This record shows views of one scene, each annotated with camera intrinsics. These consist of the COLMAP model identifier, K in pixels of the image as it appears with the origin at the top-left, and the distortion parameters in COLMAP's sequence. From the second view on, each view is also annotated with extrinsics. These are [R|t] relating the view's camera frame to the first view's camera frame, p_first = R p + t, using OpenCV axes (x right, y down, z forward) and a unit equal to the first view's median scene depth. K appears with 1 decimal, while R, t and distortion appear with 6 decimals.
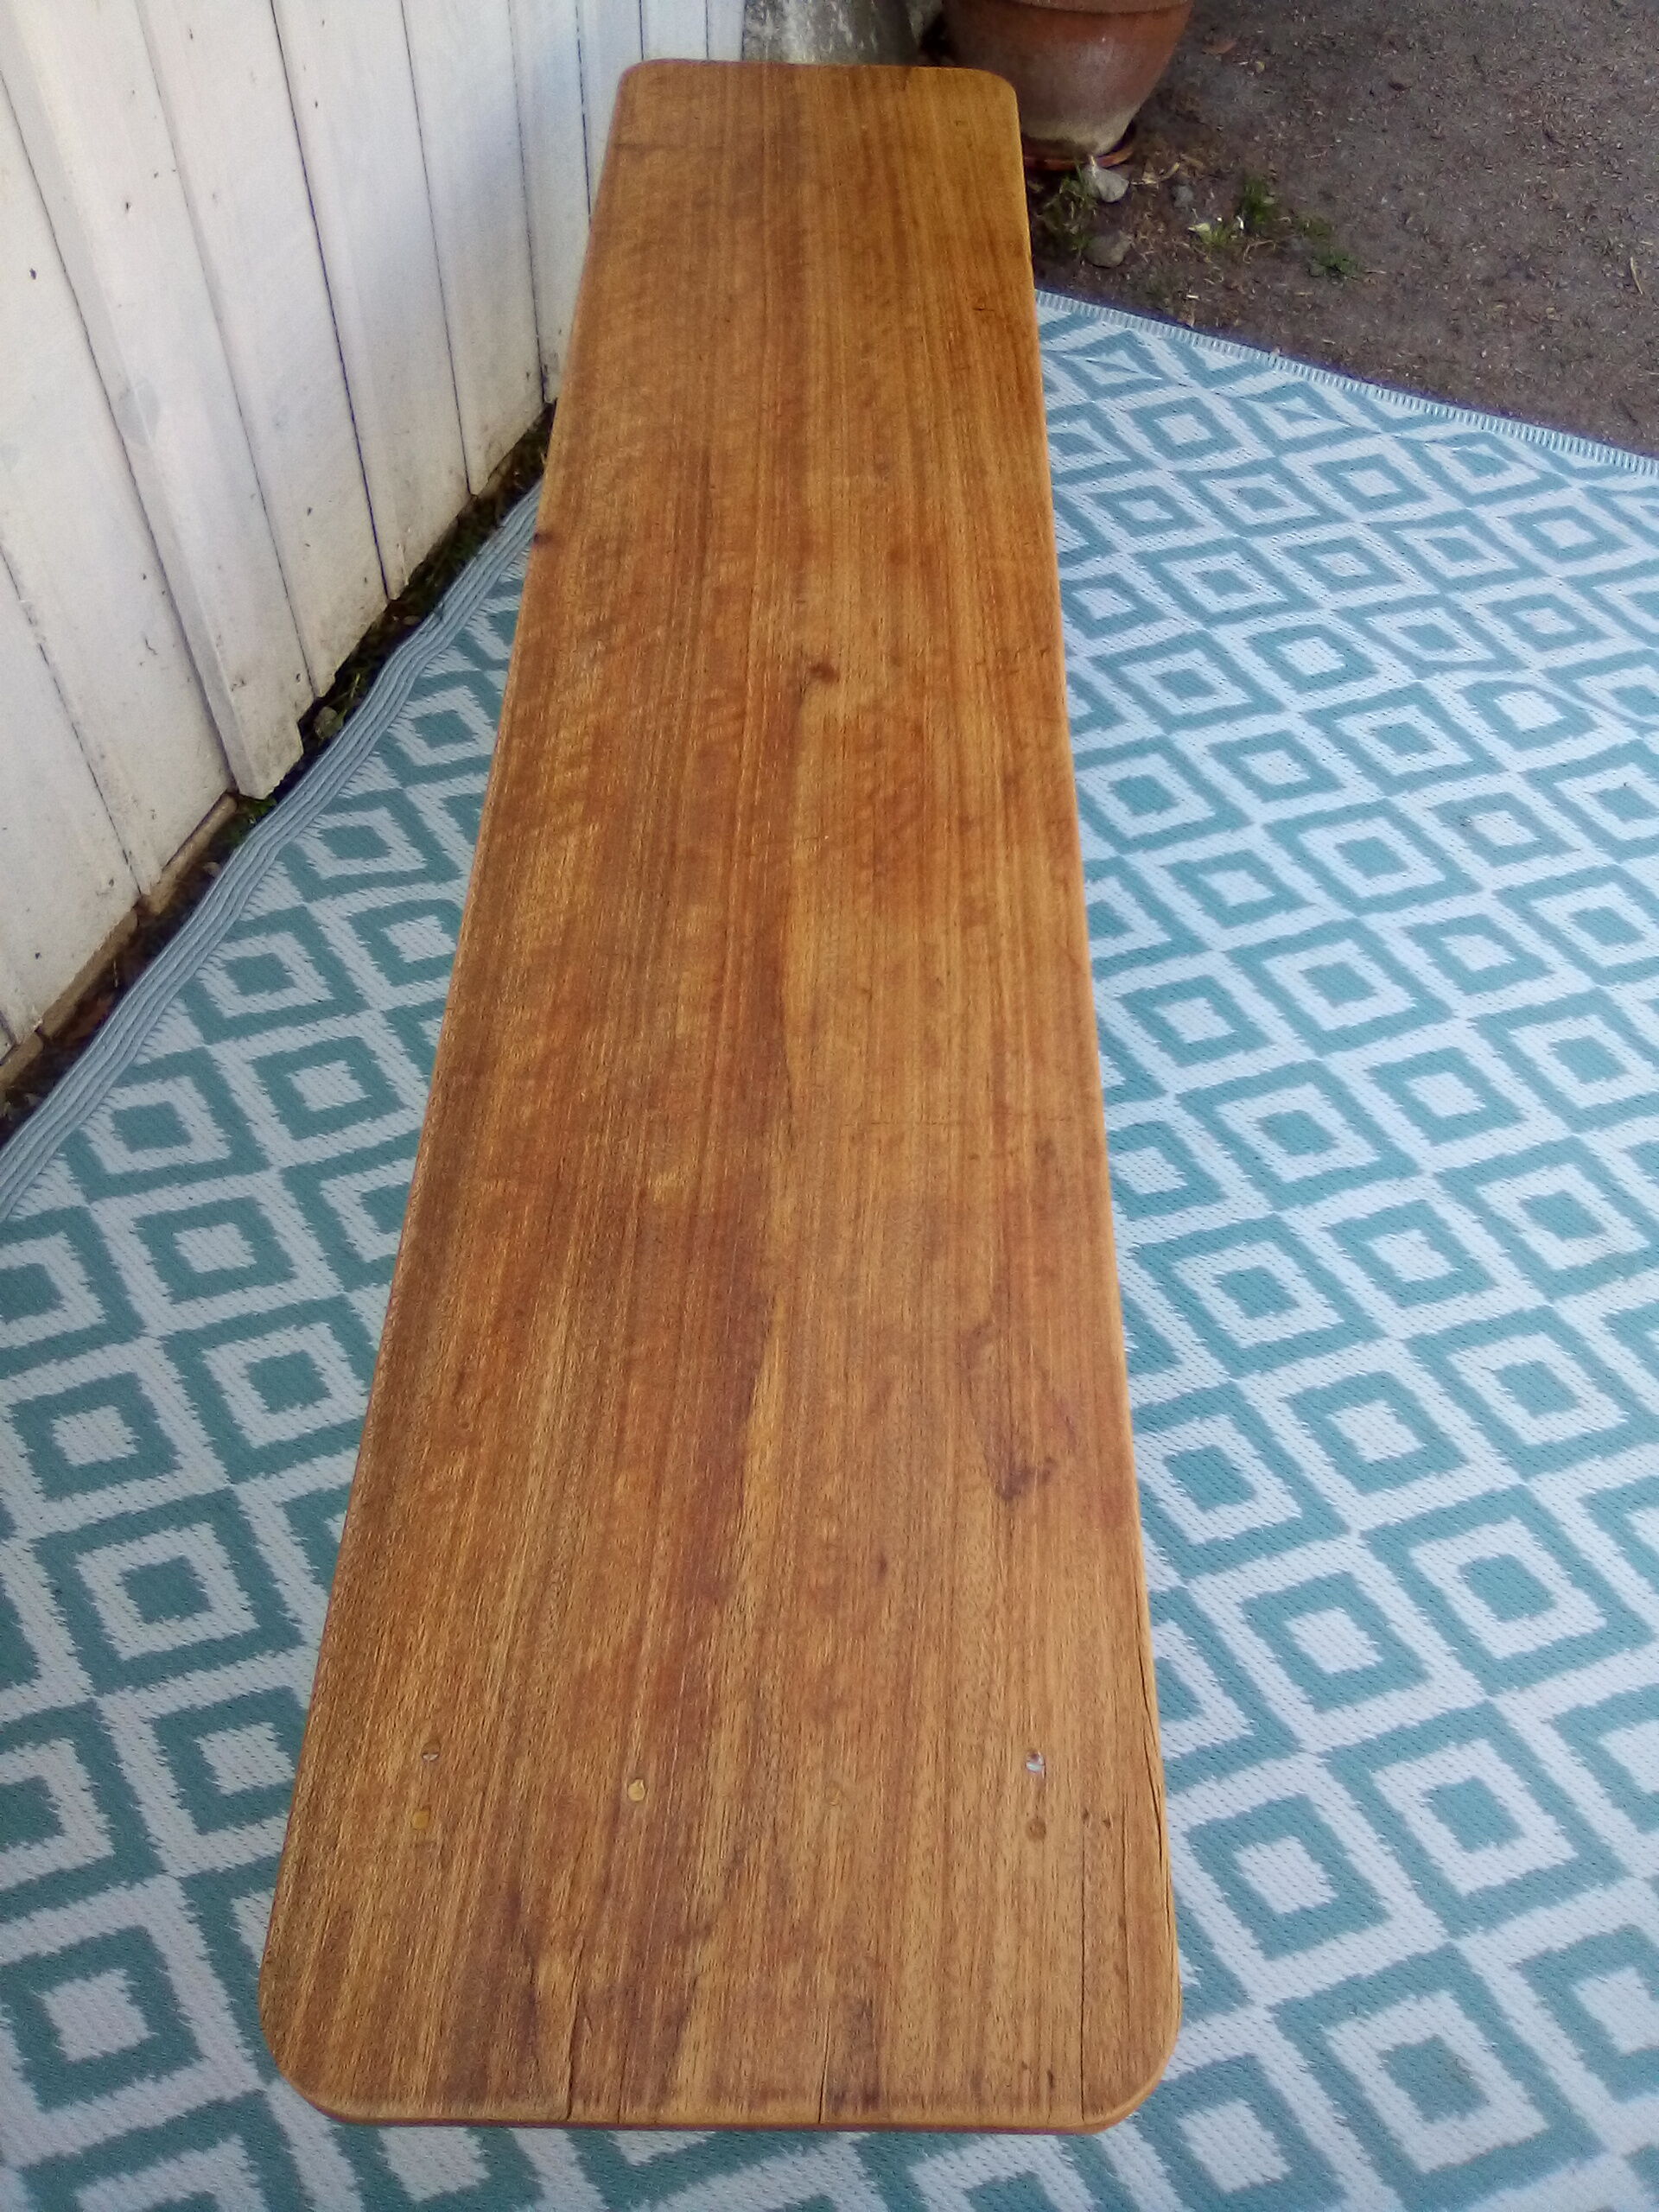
lens RADIAL K [[1756.7, 0, 836.6], [0, 1756.7, 1101.4], [0, 0, 1]] dist [0.039620, -0.091366]
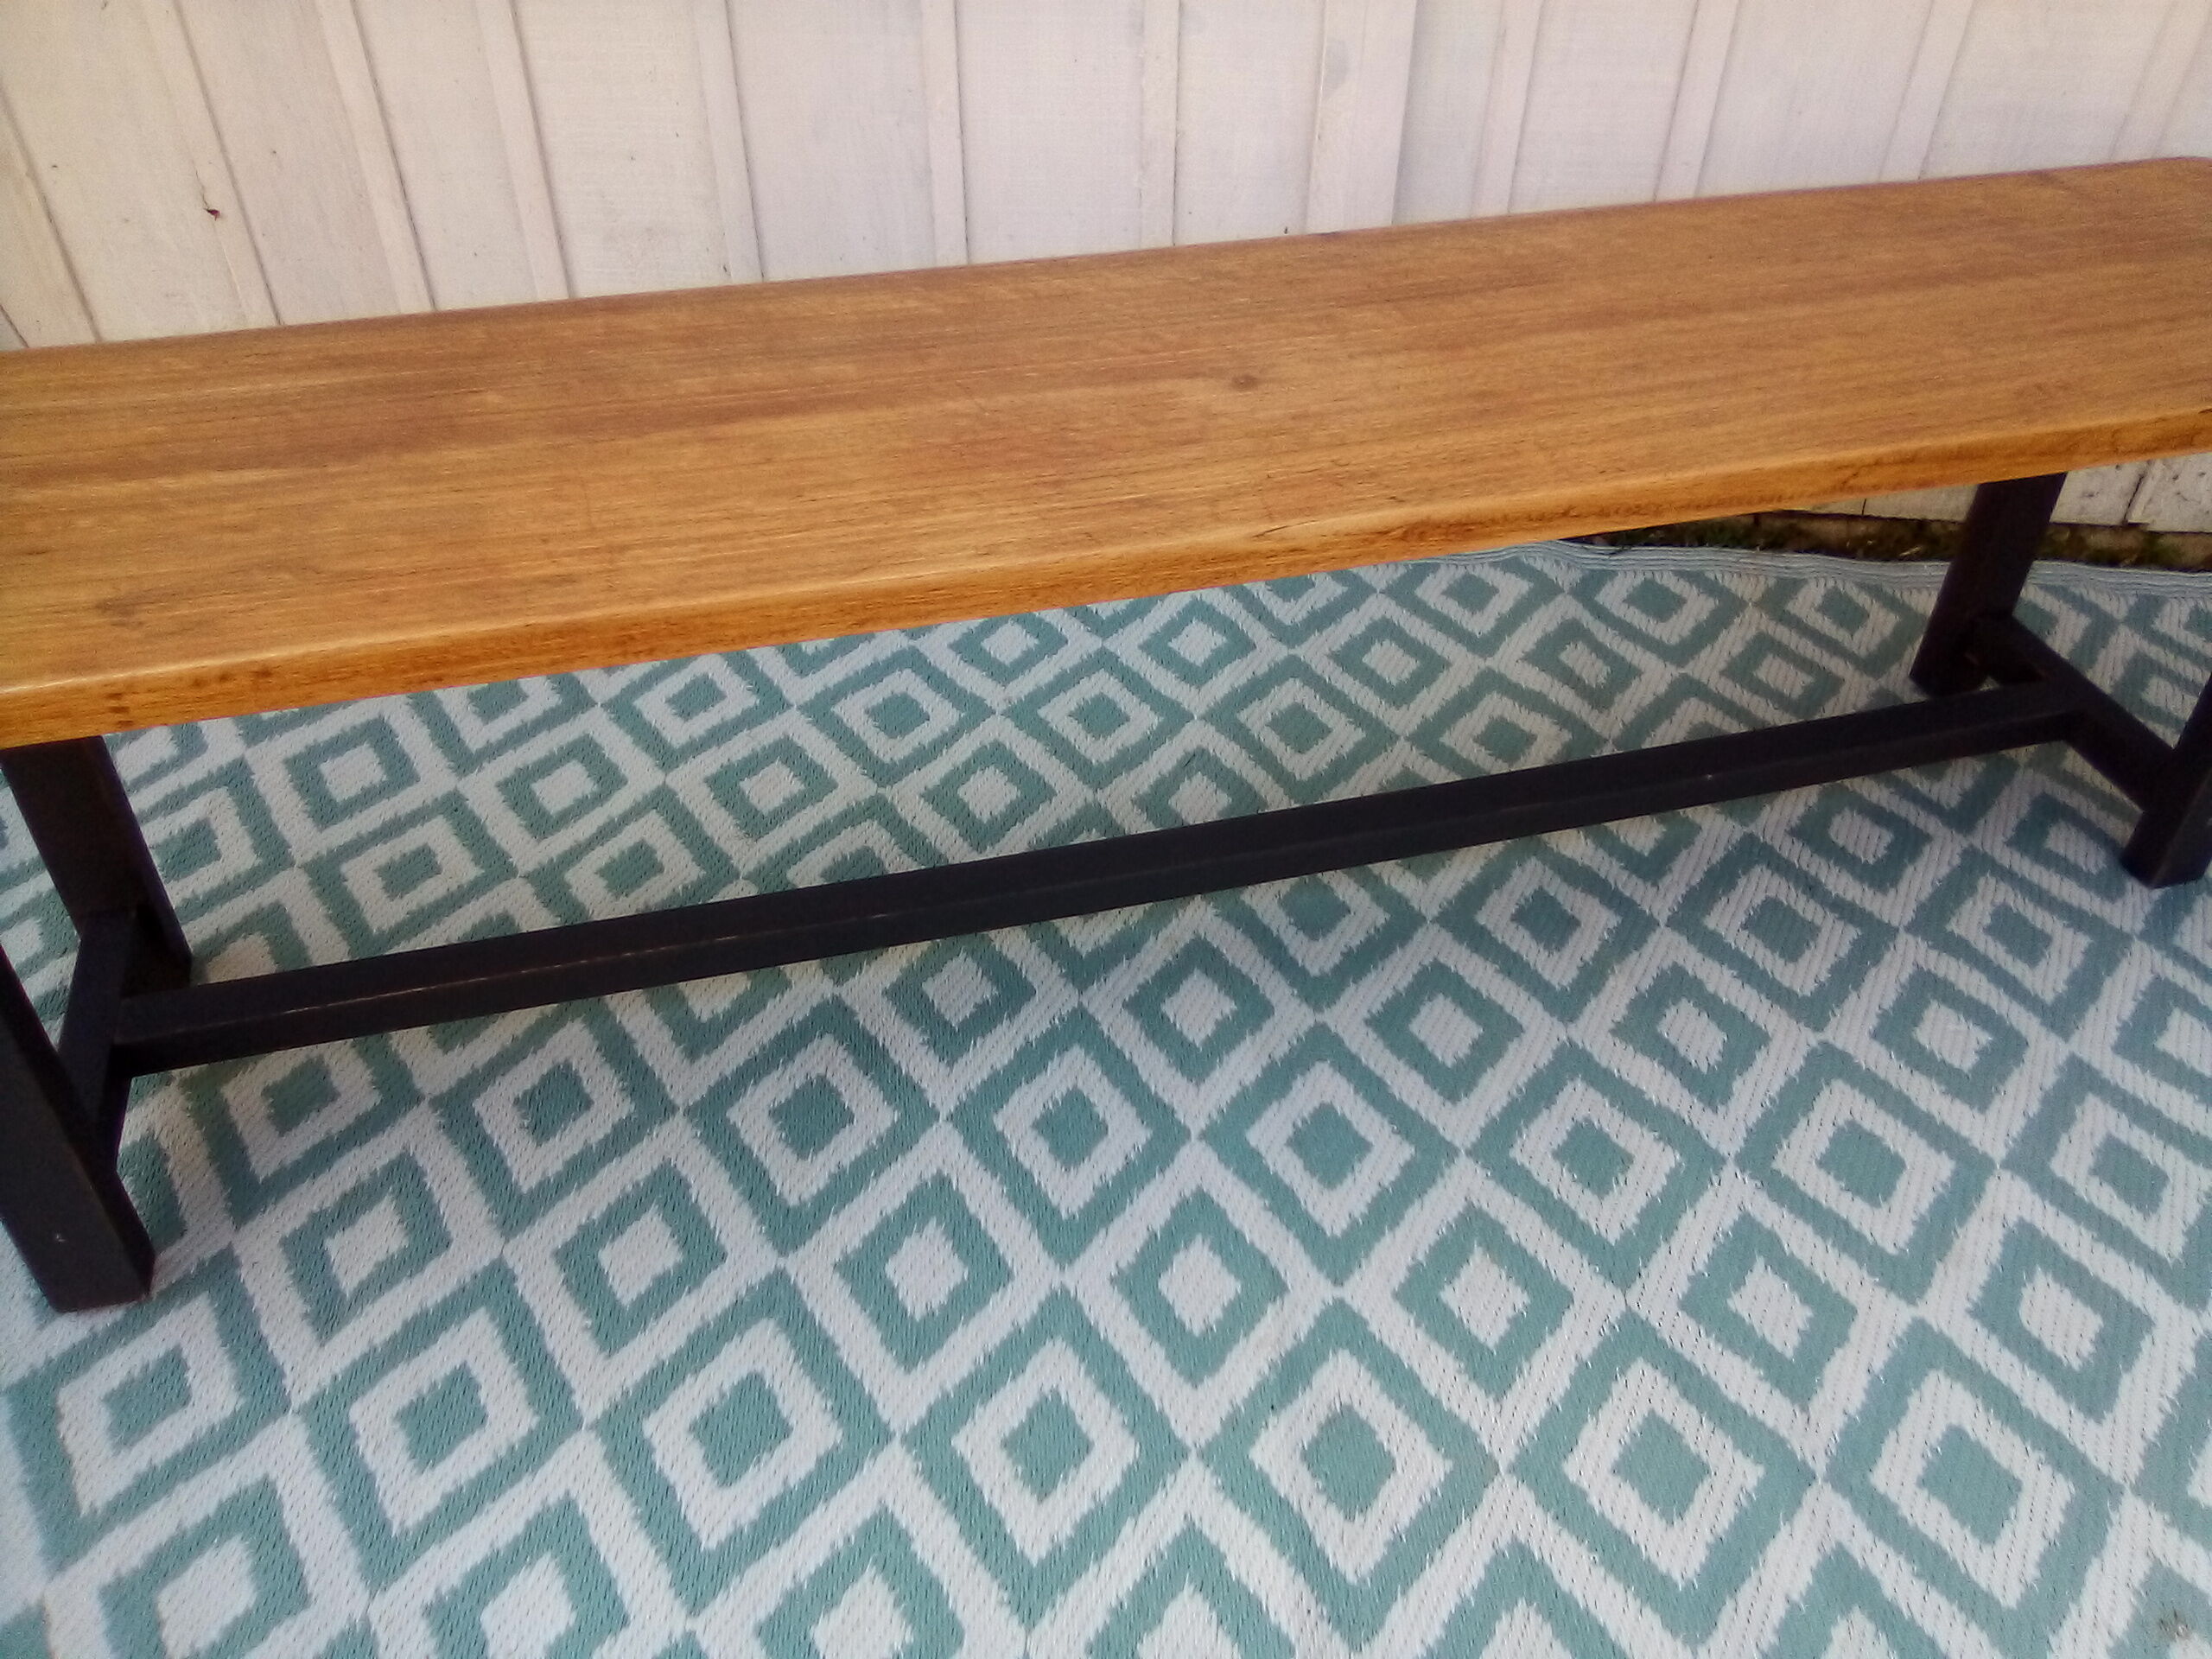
lens RADIAL K [[1756.7, 0, 1107.3], [0, 1756.7, 855.7], [0, 0, 1]] dist [0.039620, -0.091366]
pose [[0.302577, 0.600998, -0.739762, 0.548306], [-0.781645, 0.600606, 0.168238, -0.145883], [0.545416, 0.527326, 0.651497, 0.392259]]
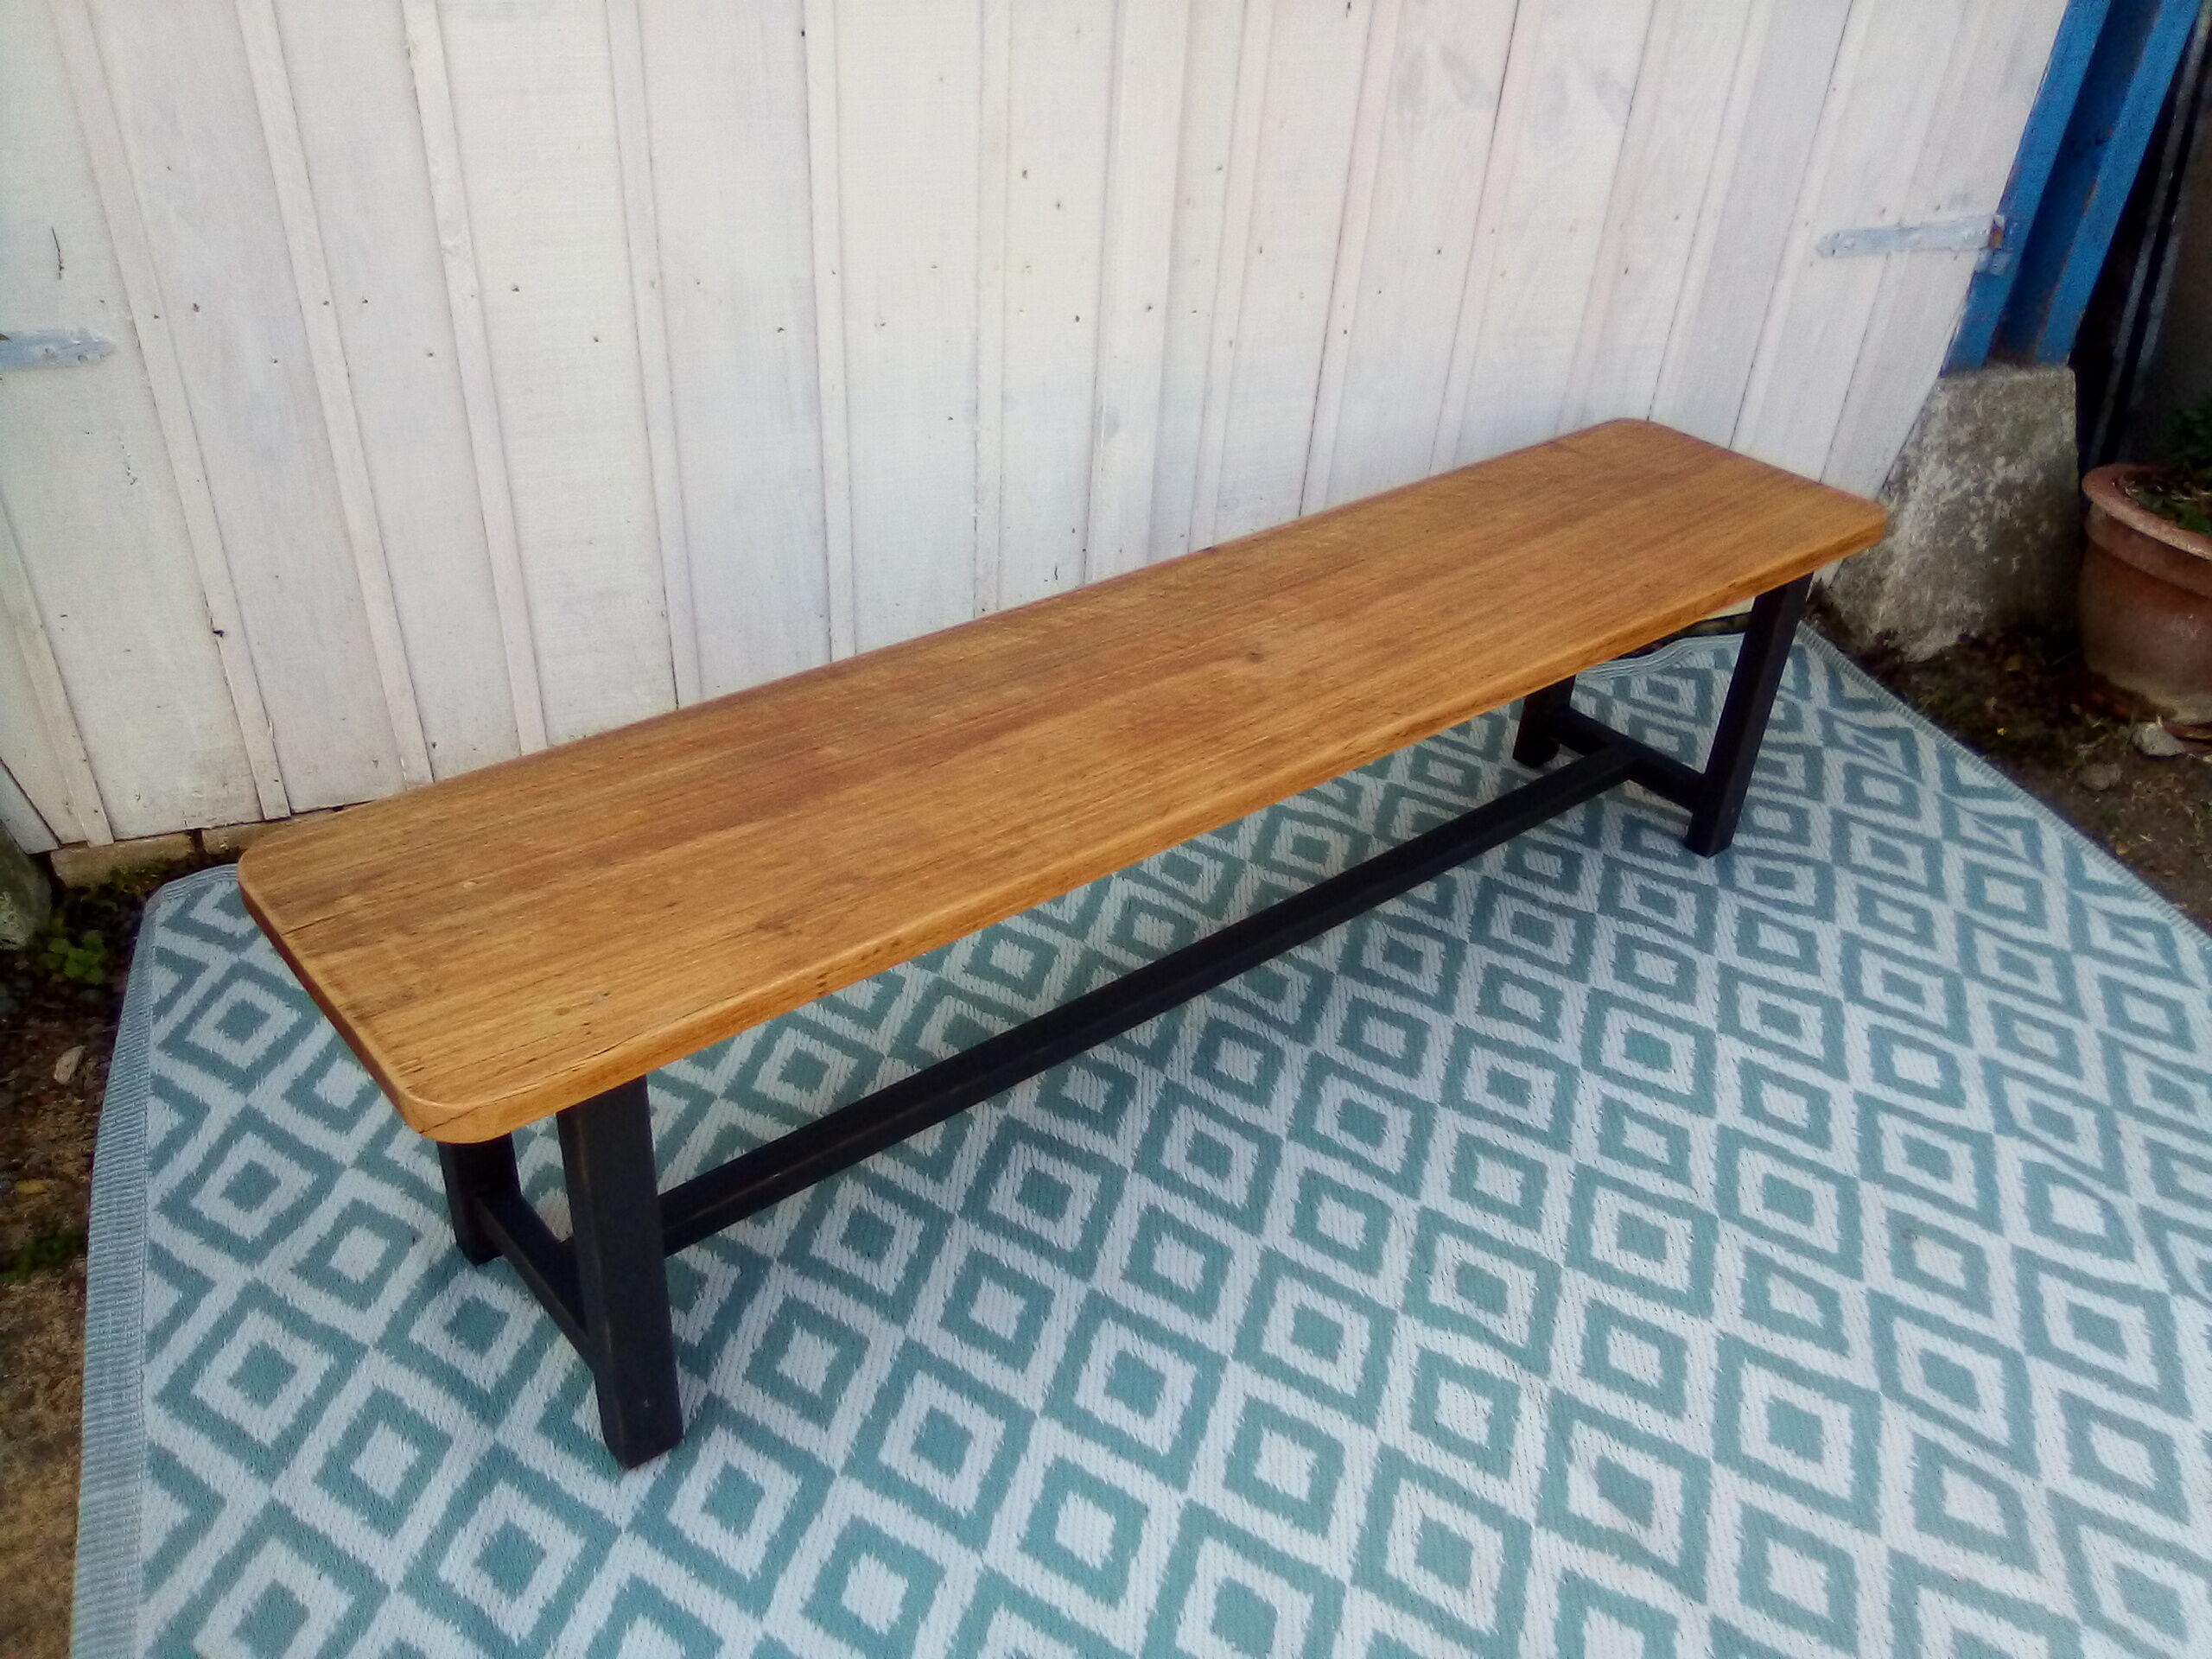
lens RADIAL K [[1756.7, 0, 1113.2], [0, 1756.7, 862.0], [0, 0, 1]] dist [0.039620, -0.091366]
pose [[0.665489, 0.432540, -0.608304, 0.610922], [-0.630705, 0.761705, -0.148379, 0.112898], [0.399168, 0.482405, 0.779712, -0.028971]]
